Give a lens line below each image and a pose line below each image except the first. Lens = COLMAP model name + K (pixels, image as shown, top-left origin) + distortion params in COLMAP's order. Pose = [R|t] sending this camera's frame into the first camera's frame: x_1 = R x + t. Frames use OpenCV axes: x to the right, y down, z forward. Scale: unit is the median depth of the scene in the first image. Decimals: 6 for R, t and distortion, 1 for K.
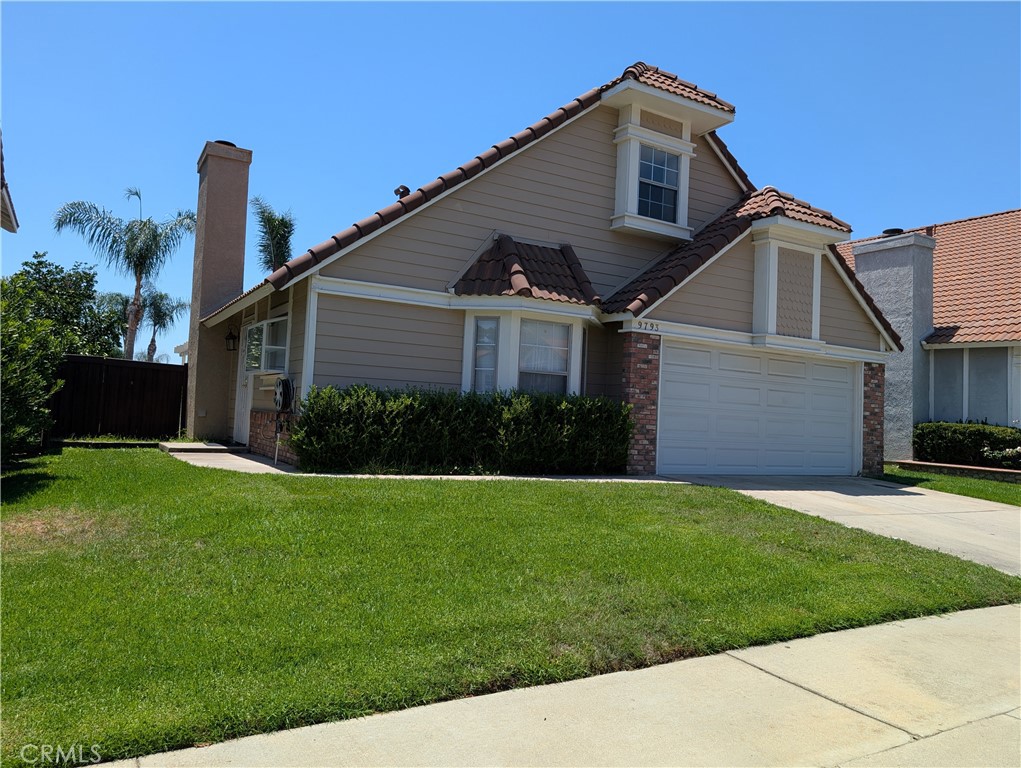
lens RADIAL K [[724.7, 0, 510.5], [0, 724.7, 384.0], [0, 0, 1]] dist [0.005071, 0.003108]
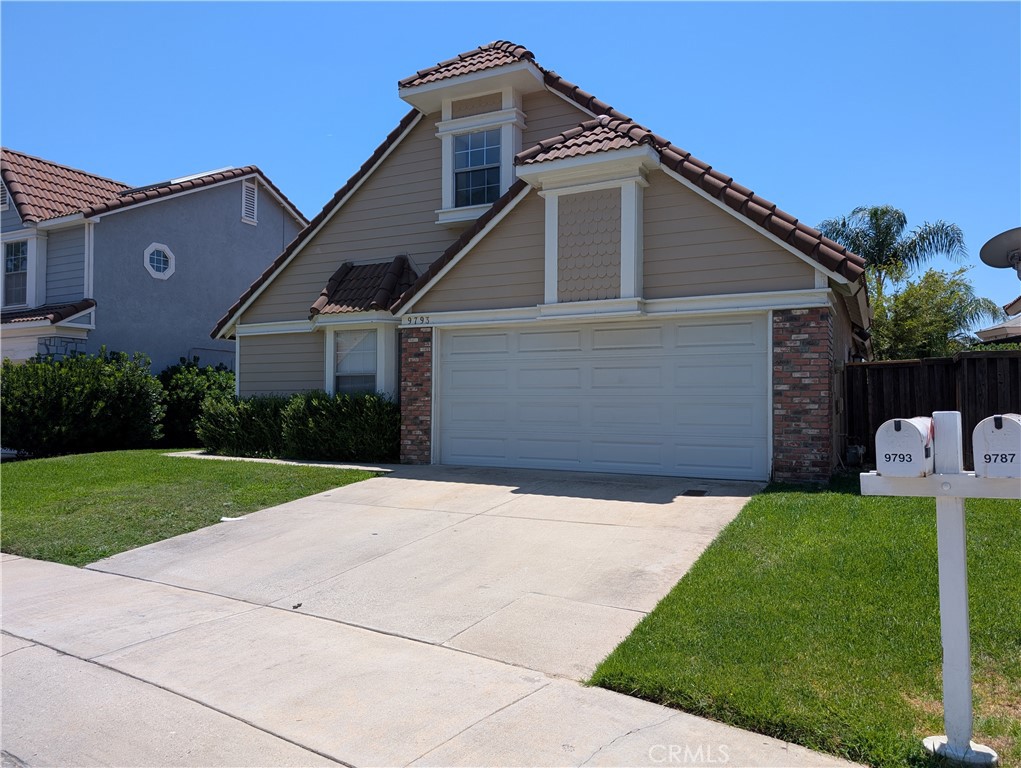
lens RADIAL K [[724.7, 0, 510.5], [0, 724.7, 384.0], [0, 0, 1]] dist [0.005071, 0.003108]
pose [[0.556790, -0.065125, -0.828096, 1.102736], [0.064658, 0.997295, -0.034957, 0.054696], [0.828133, -0.034079, 0.559495, 0.524529]]
